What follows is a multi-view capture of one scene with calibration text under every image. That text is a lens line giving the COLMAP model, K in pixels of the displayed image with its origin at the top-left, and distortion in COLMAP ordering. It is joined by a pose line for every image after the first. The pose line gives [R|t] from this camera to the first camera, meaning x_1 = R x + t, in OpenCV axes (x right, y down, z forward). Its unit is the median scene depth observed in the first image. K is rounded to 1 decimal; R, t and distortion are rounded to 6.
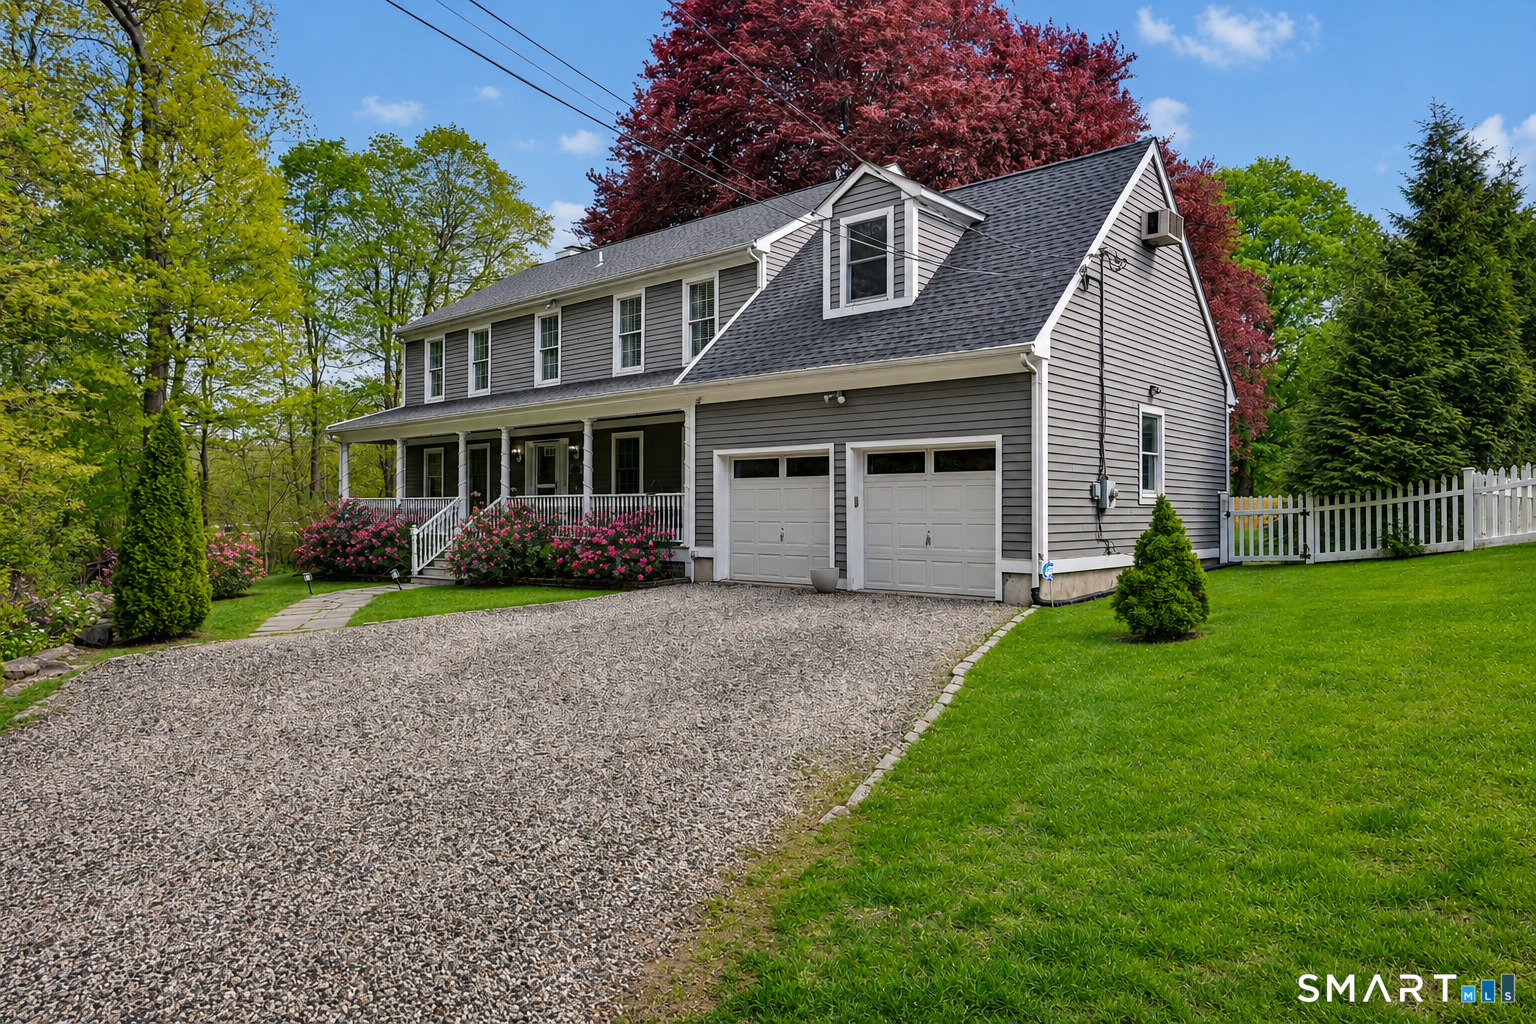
lens RADIAL K [[966.5, 0, 768.0], [0, 966.5, 512.0], [0, 0, 1]] dist [0.002679, 0.000242]
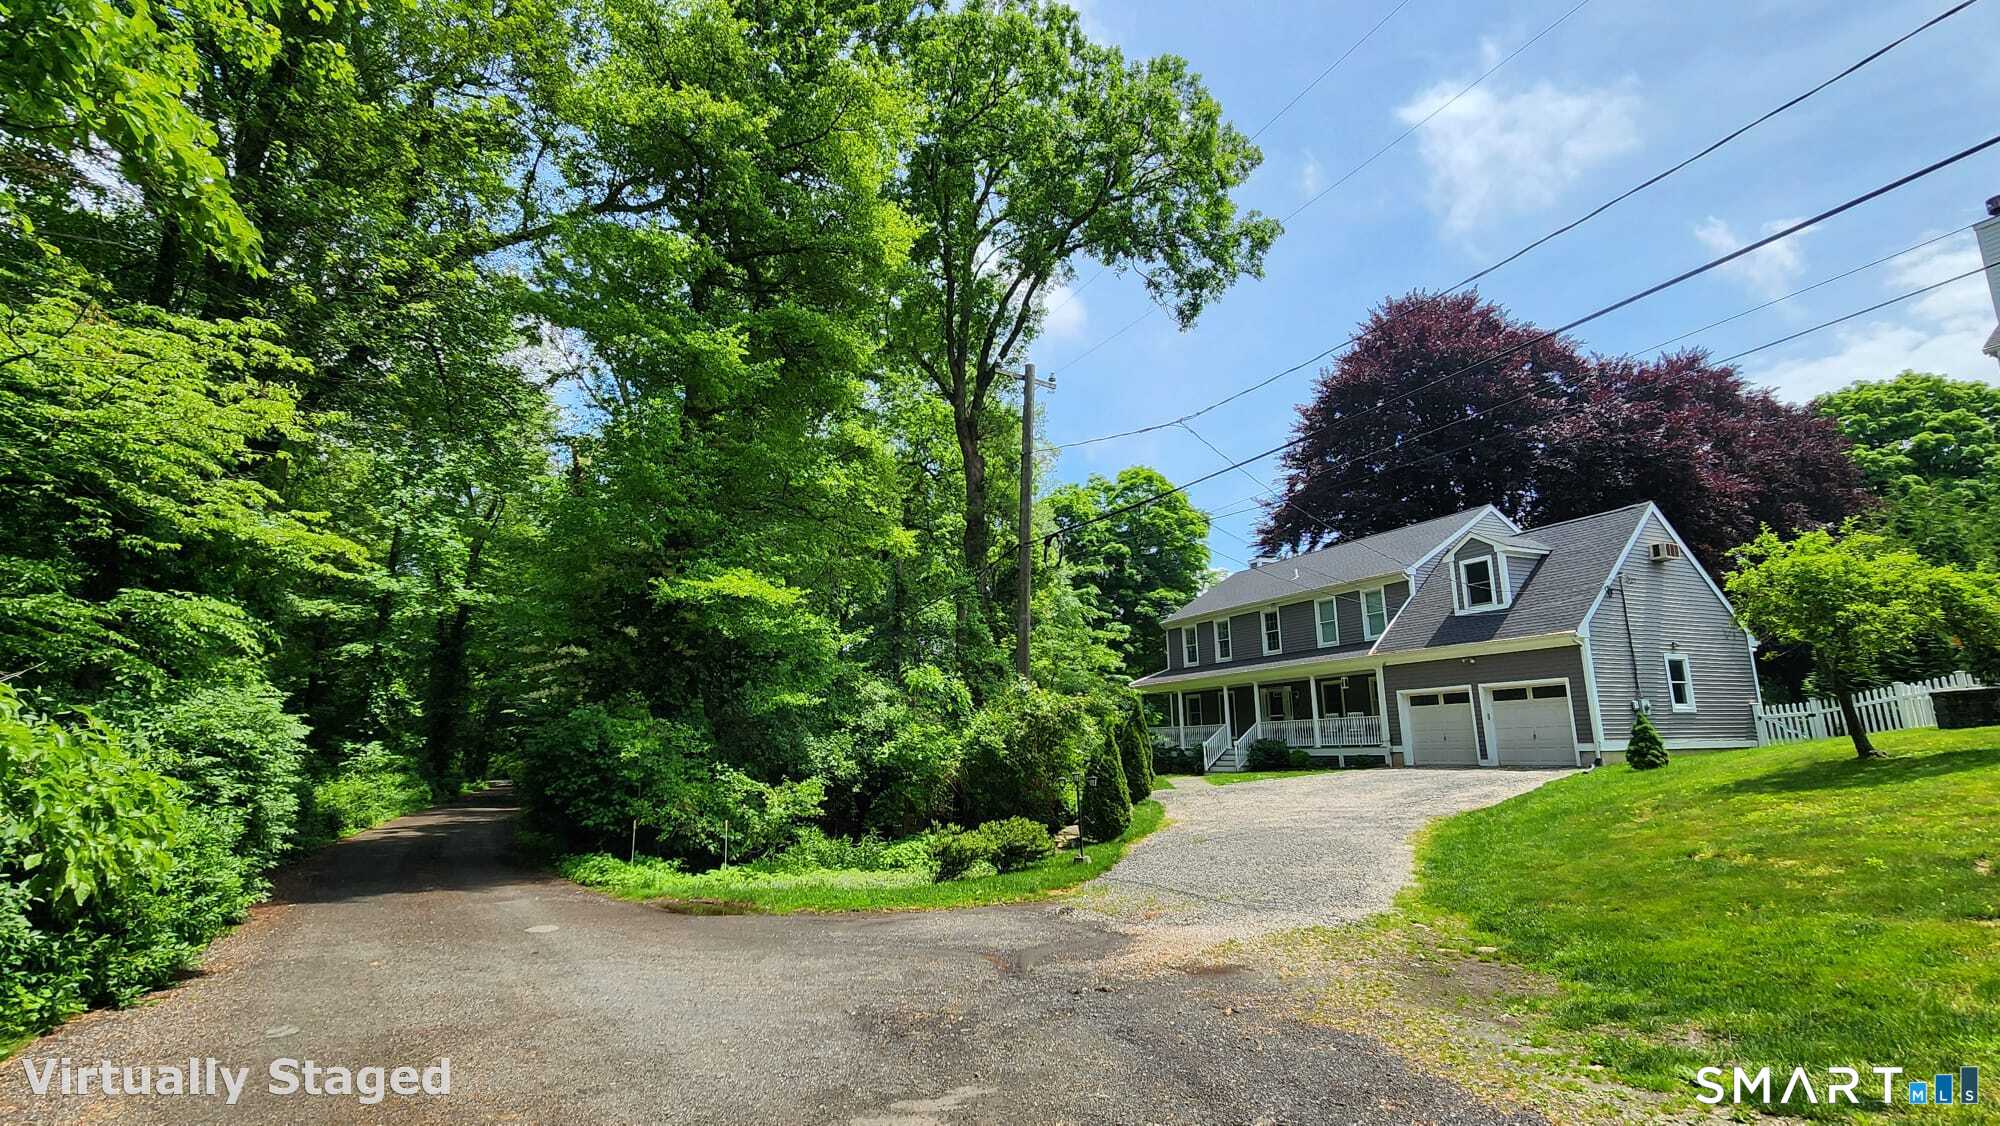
lens RADIAL K [[932.0, 0, 1000.0], [0, 932.0, 563.0], [0, 0, 1]] dist [-0.000922, -0.000188]
pose [[0.922909, -0.097205, -0.372544, -0.069158], [0.023492, 0.980019, -0.197510, 0.027870], [0.384300, 0.173532, 0.906753, -0.908968]]
